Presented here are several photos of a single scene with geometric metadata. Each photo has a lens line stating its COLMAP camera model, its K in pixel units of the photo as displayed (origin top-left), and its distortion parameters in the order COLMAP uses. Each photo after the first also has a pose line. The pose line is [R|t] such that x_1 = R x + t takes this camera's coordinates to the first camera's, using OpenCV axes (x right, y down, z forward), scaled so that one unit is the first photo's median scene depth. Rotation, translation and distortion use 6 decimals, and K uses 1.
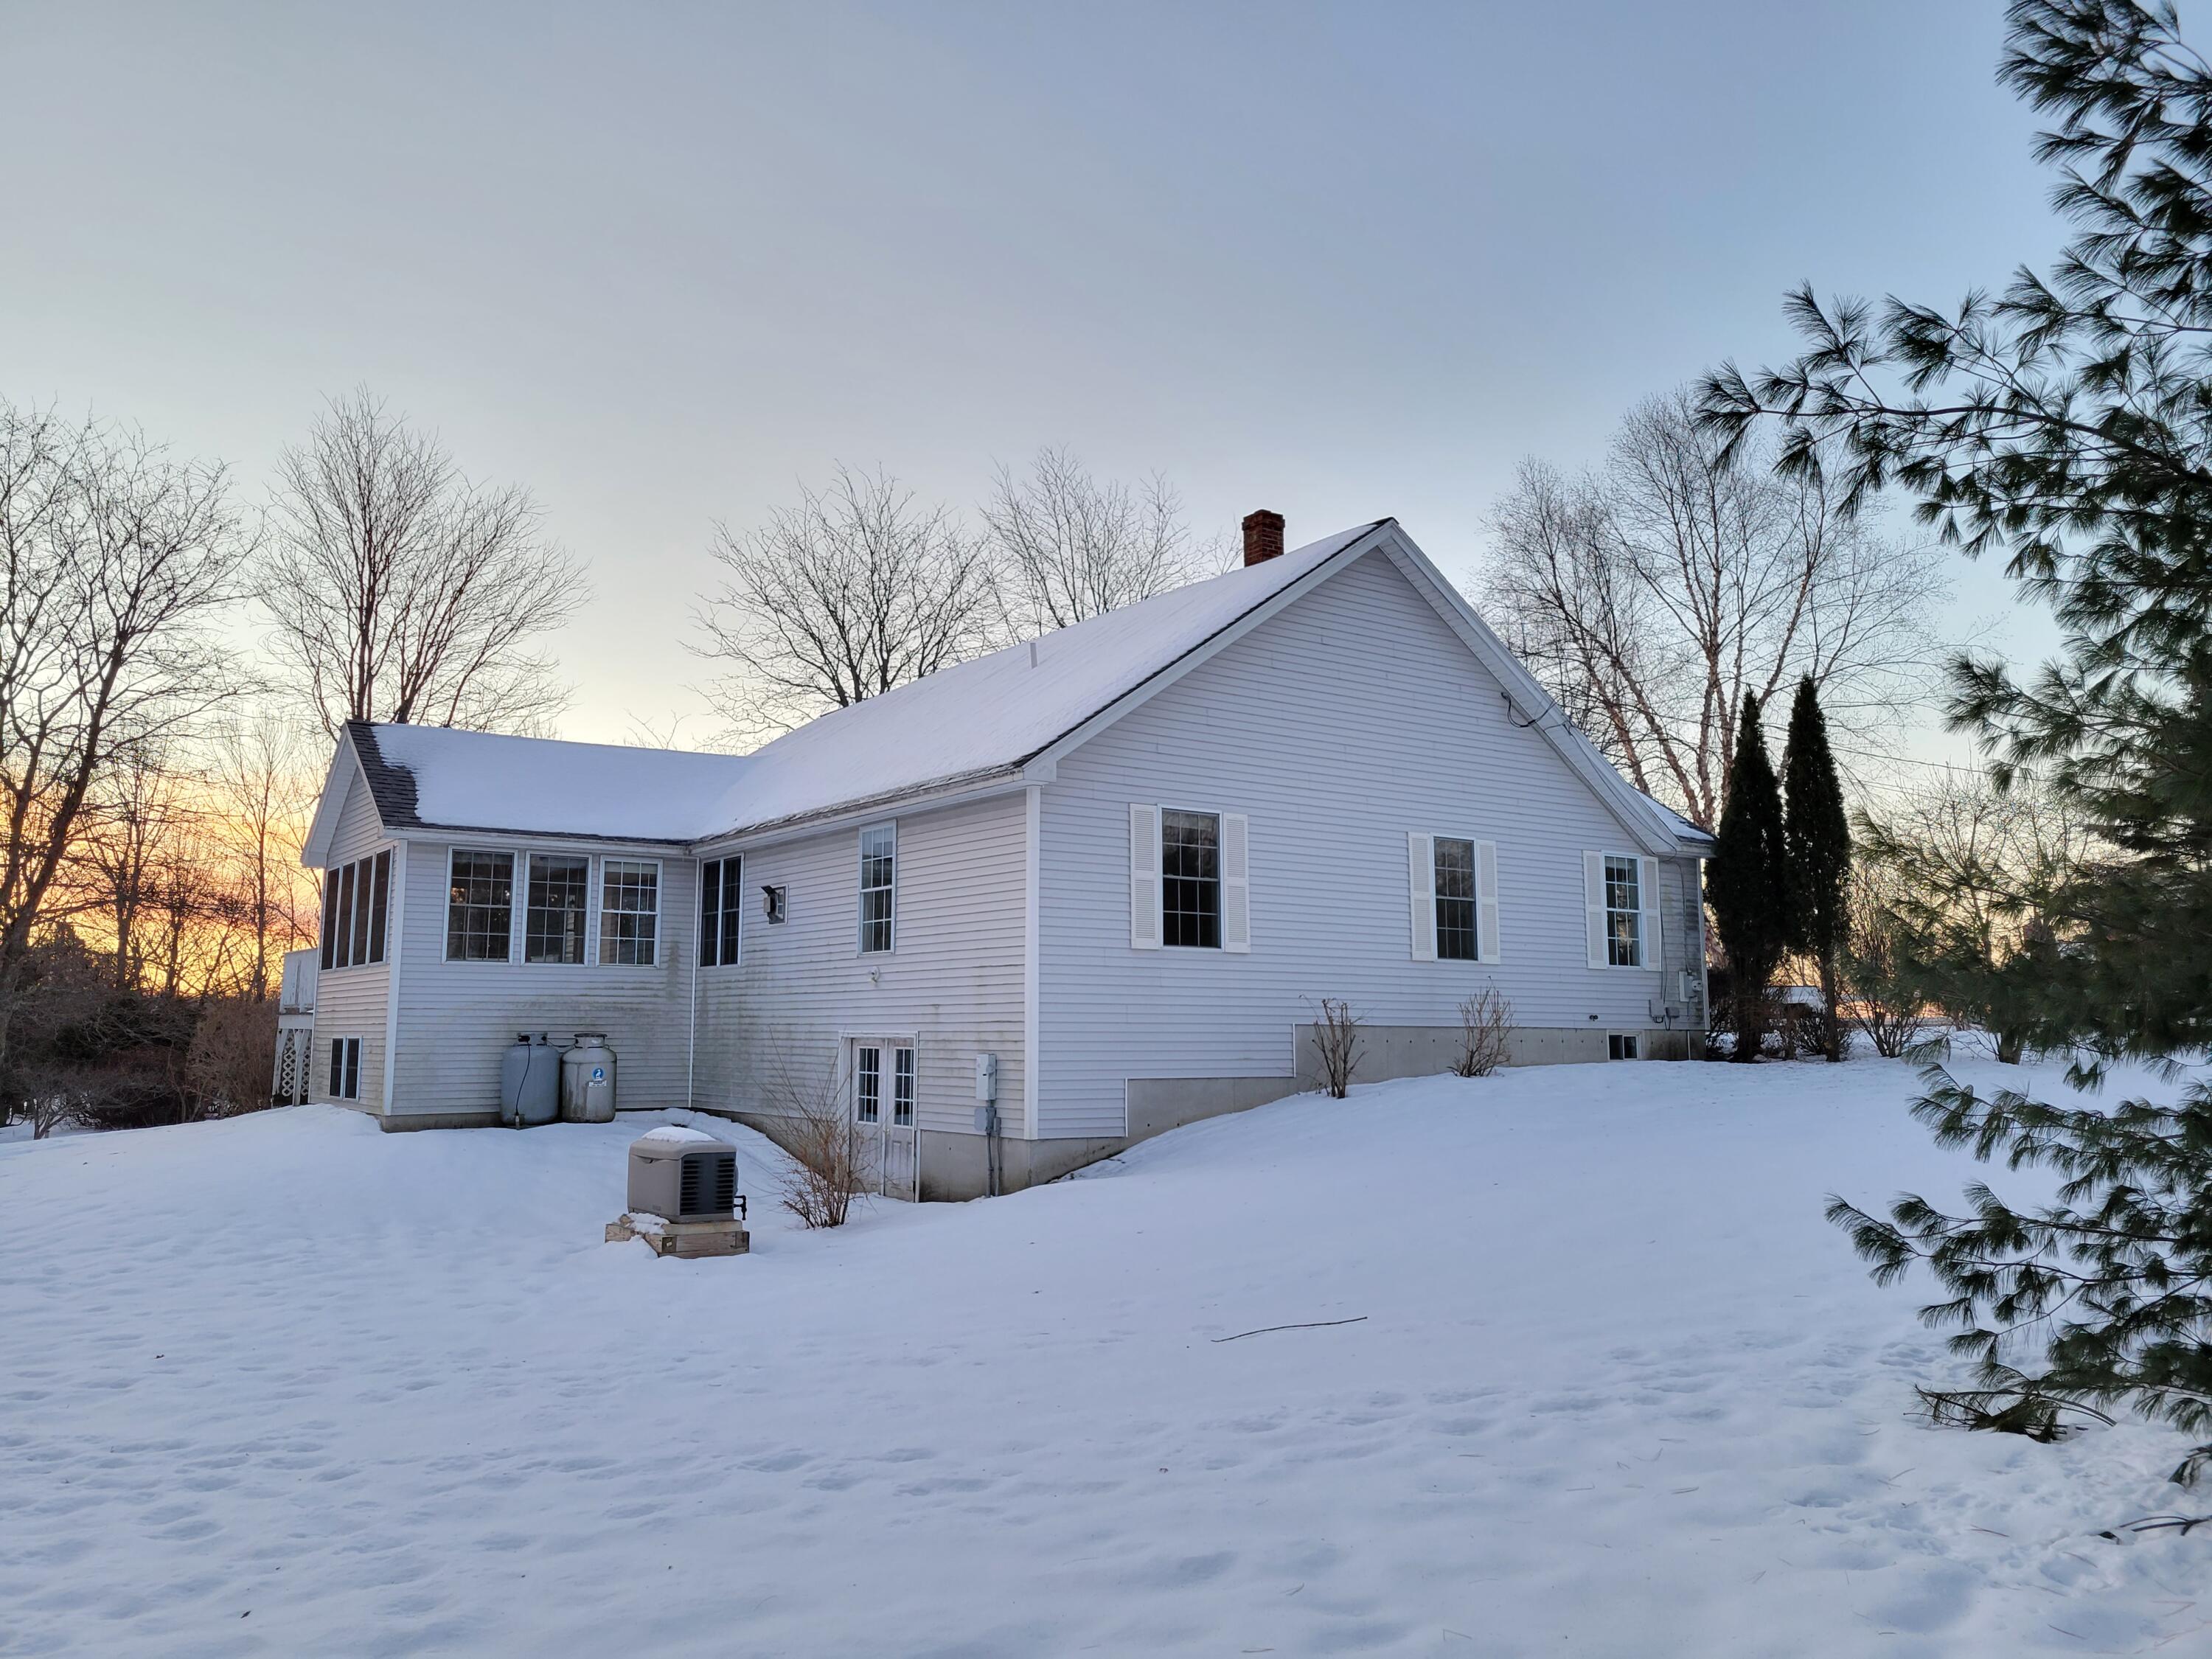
lens RADIAL K [[1657.1, 0, 1106.0], [0, 1657.1, 829.5], [0, 0, 1]] dist [0.028679, 0.000014]
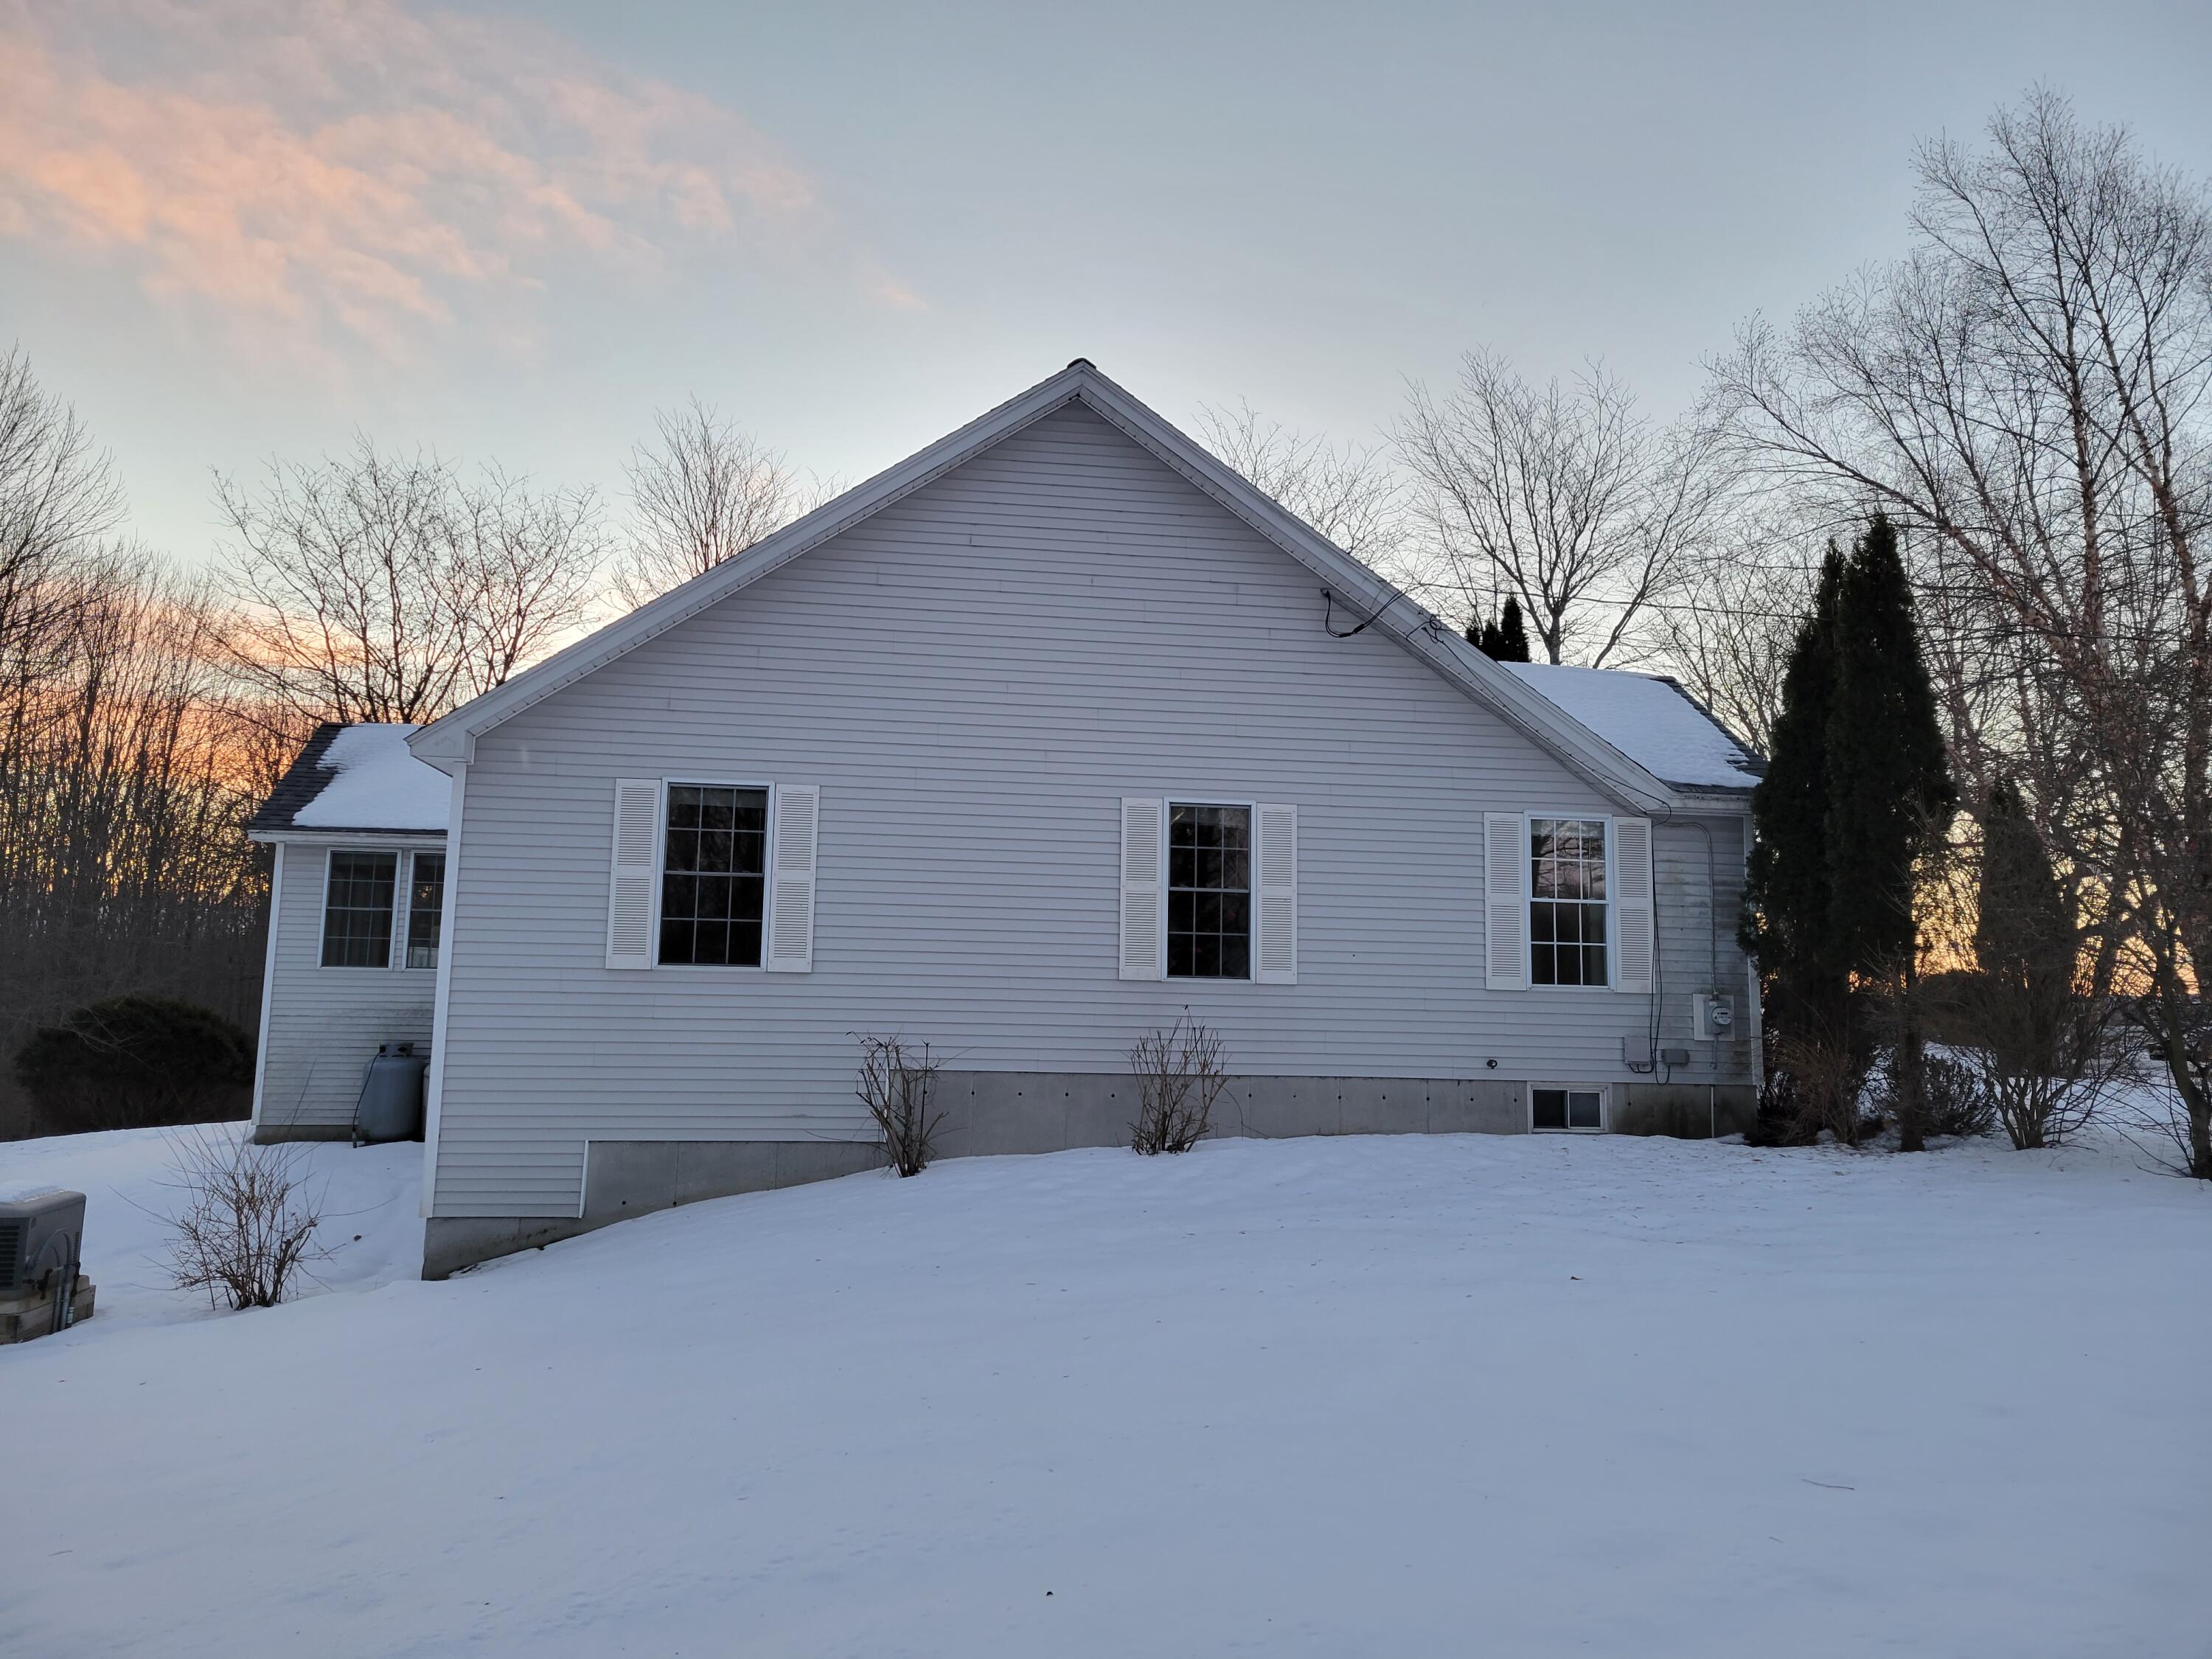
lens RADIAL K [[1710.9, 0, 1107.5], [0, 1710.9, 870.0], [0, 0, 1]] dist [0.049090, 0.001467]
pose [[0.893805, -0.049744, -0.445689, 0.488553], [0.045817, 0.998758, -0.019590, 0.044993], [0.446110, -0.002910, 0.894974, 0.340051]]
